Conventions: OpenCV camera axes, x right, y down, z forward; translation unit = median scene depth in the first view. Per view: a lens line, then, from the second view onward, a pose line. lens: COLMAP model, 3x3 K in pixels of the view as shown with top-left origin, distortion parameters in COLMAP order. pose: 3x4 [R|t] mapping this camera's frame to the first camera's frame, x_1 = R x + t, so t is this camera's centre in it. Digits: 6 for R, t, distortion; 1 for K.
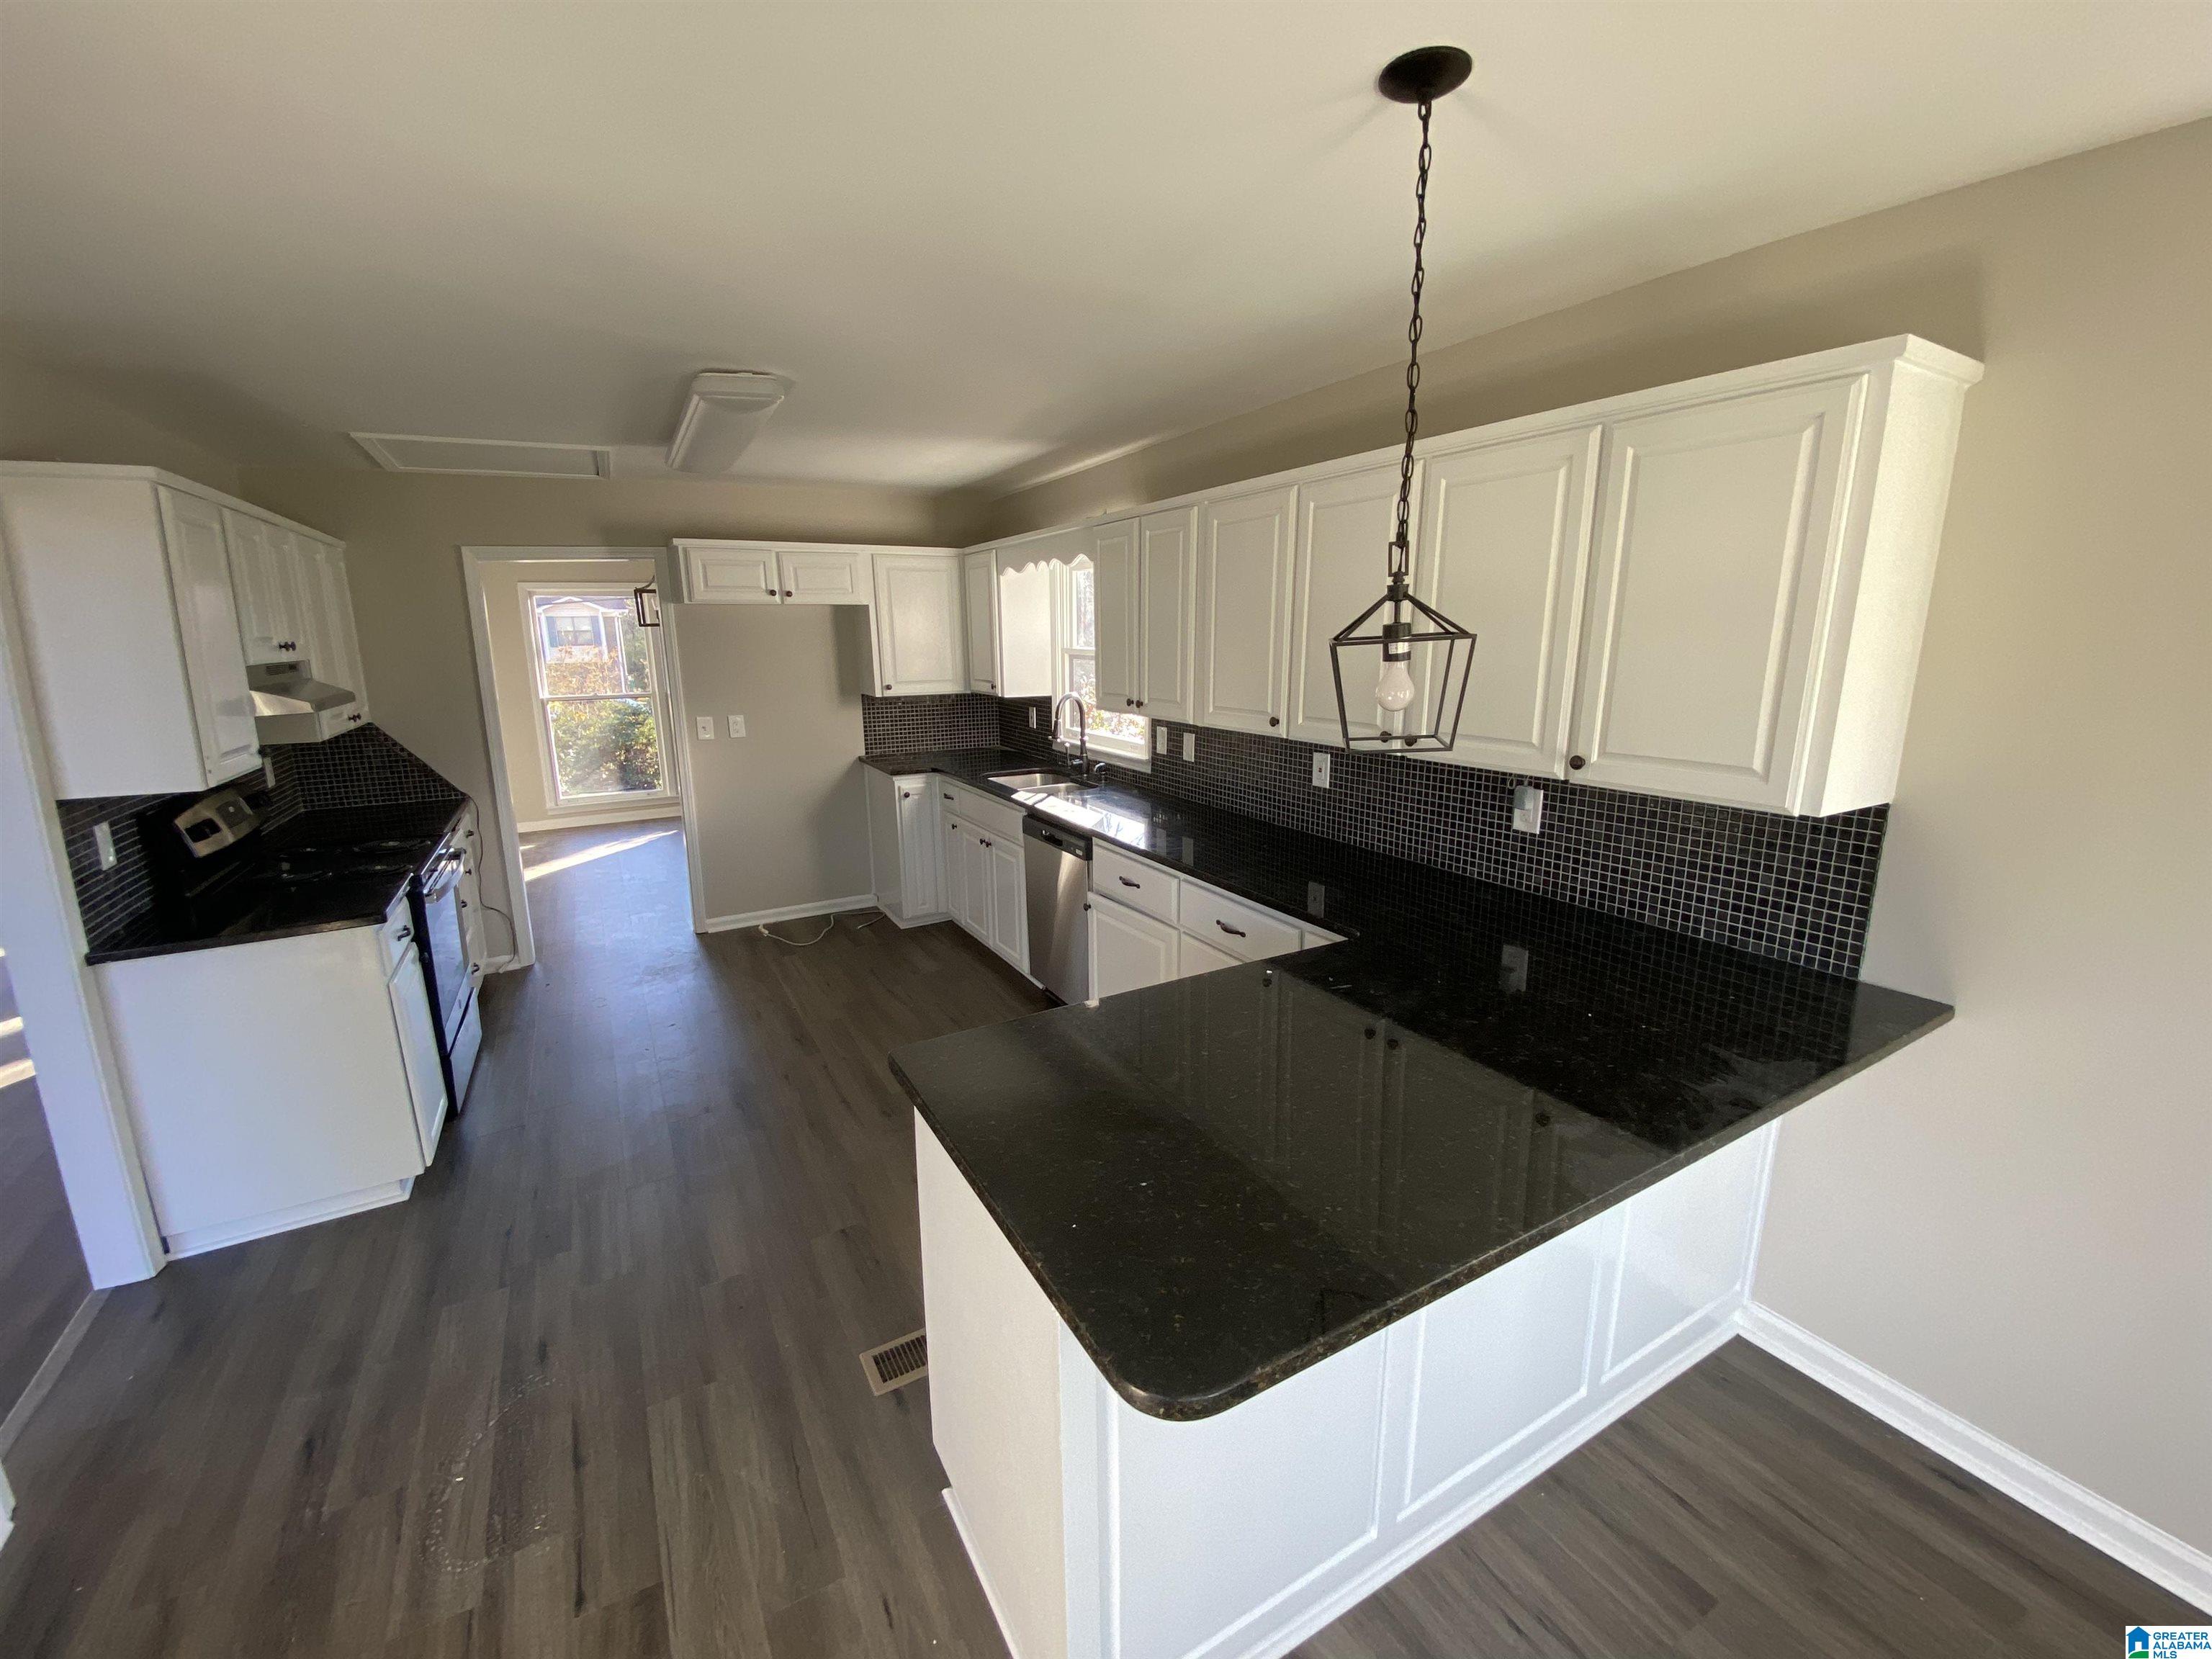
lens RADIAL K [[897.0, 0, 1103.0], [0, 897.0, 826.2], [0, 0, 1]] dist [0.015808, -0.019107]
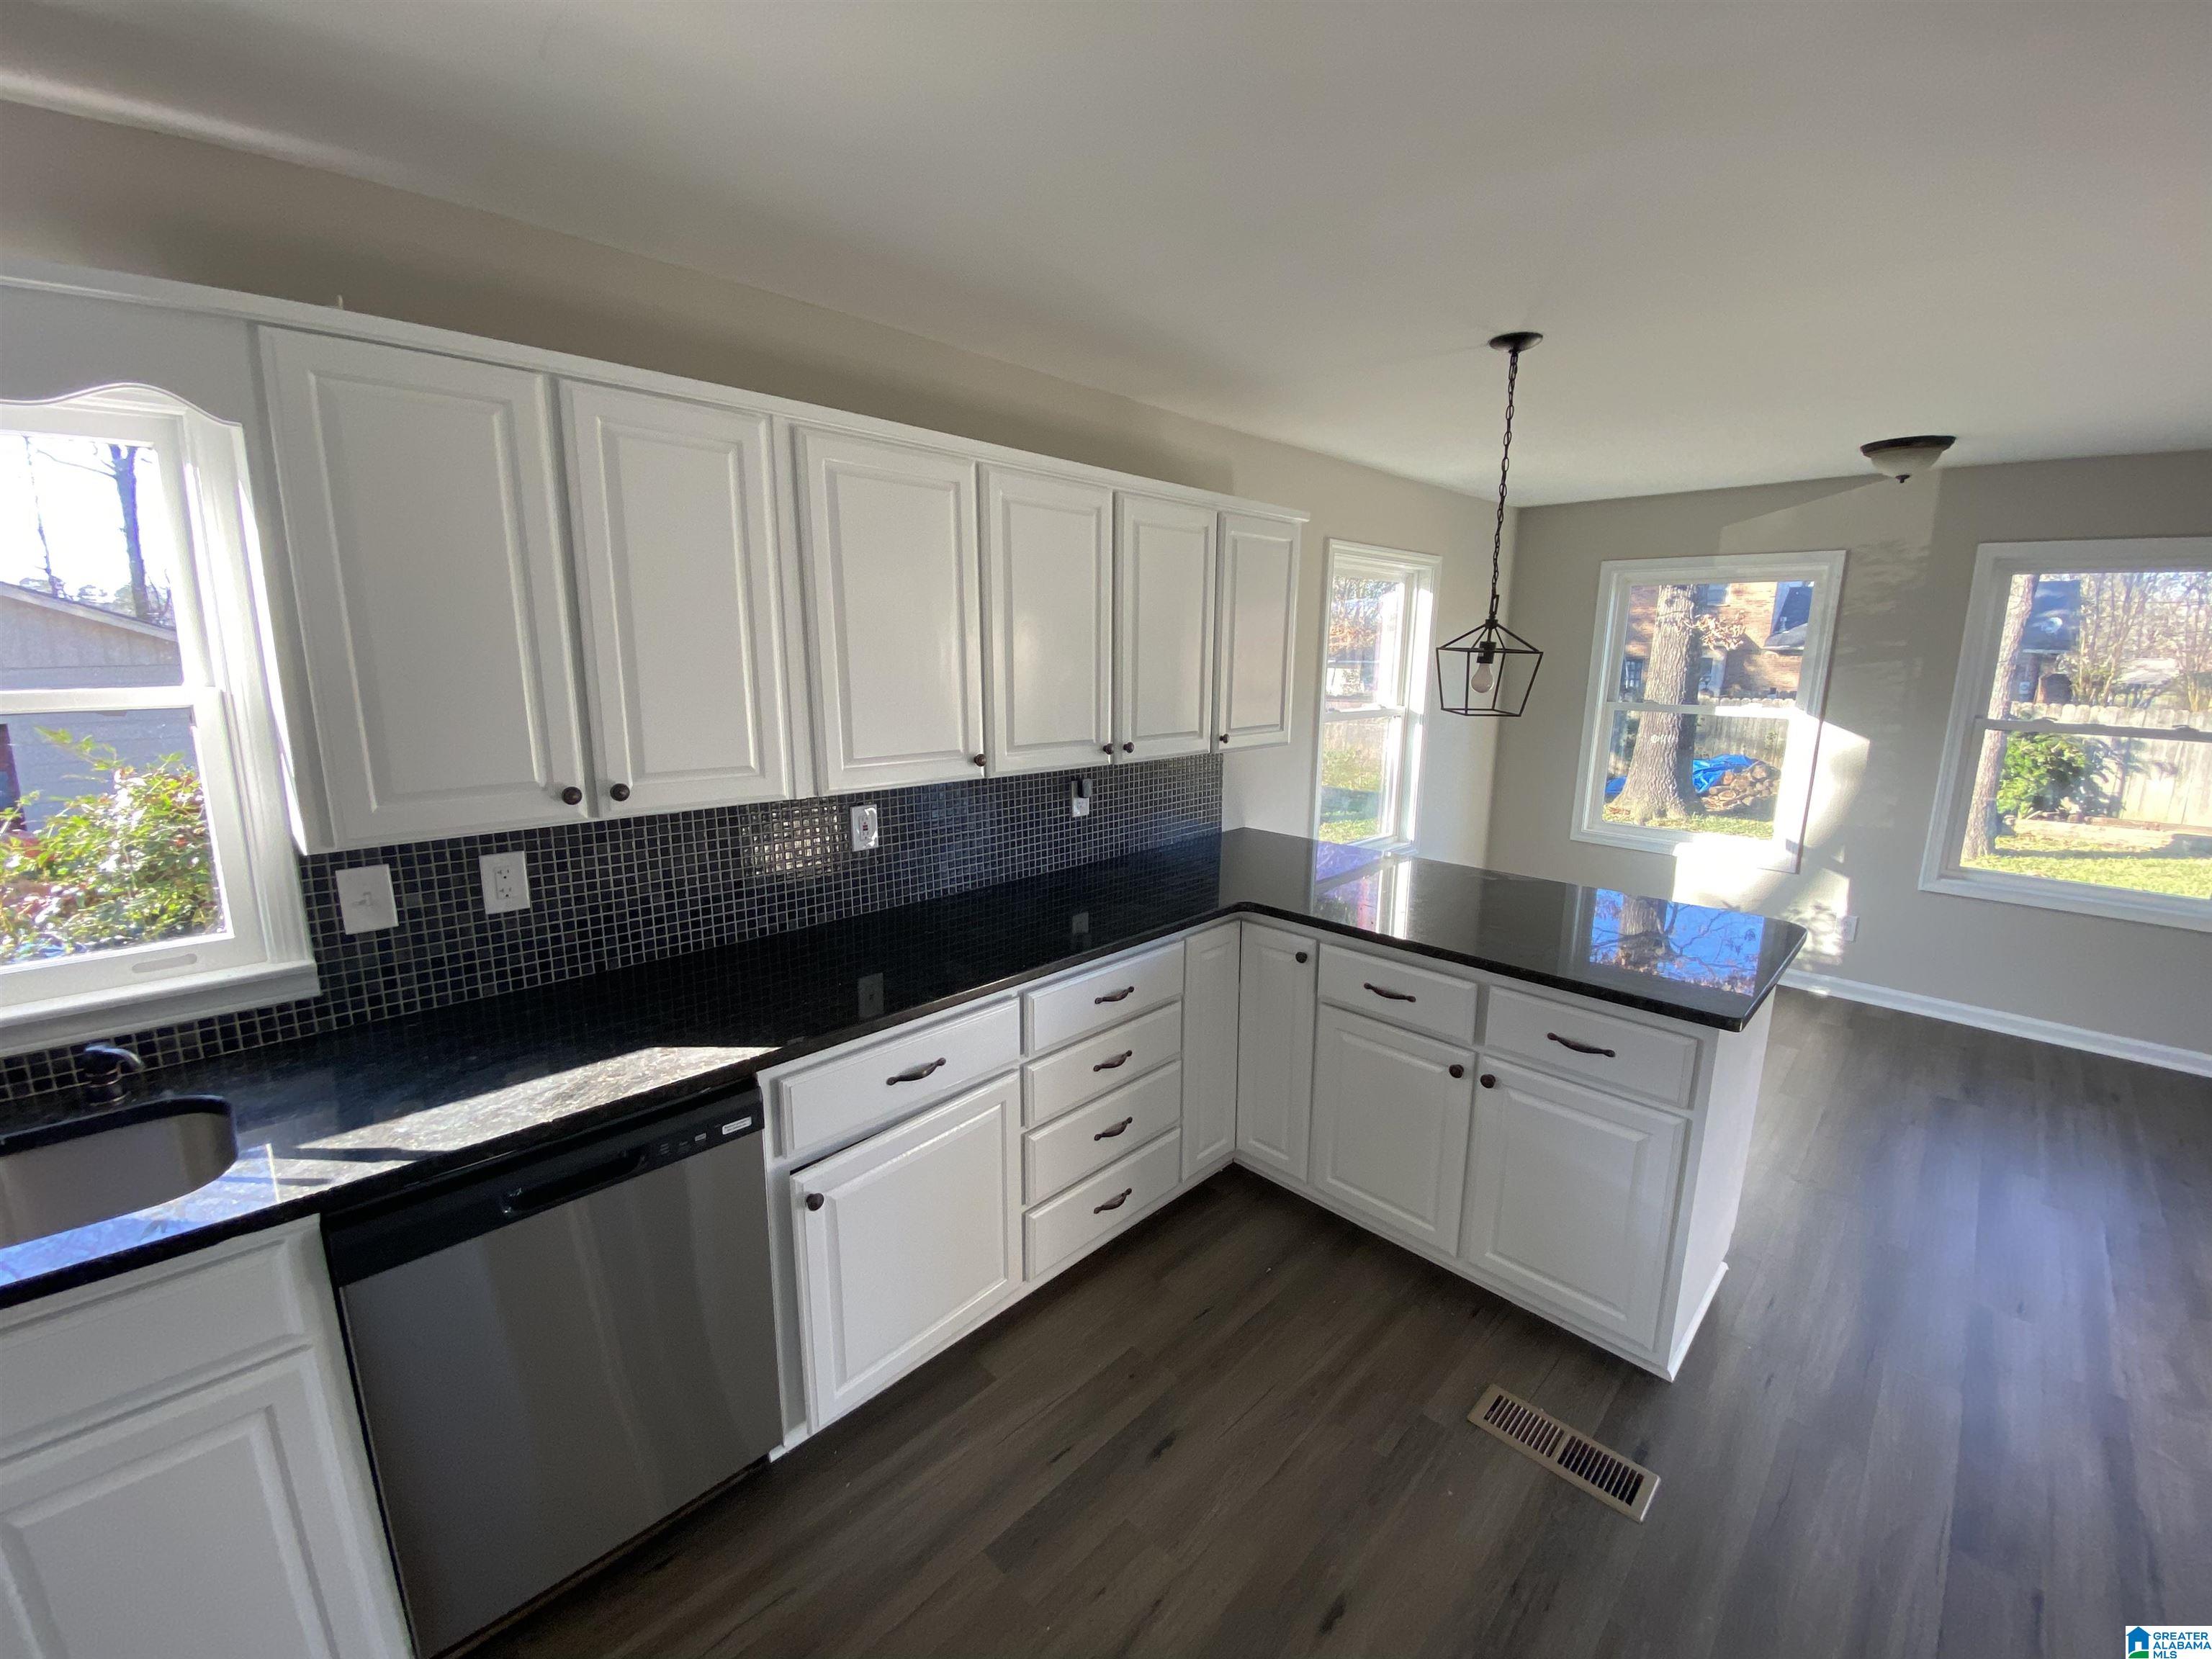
lens RADIAL K [[897.0, 0, 1103.0], [0, 897.0, 826.2], [0, 0, 1]] dist [0.015808, -0.019107]
pose [[-0.261185, -0.179601, 0.948433, -0.531350], [0.202575, 0.950461, 0.235771, -0.203208], [-0.943793, 0.253709, -0.211864, 0.981569]]
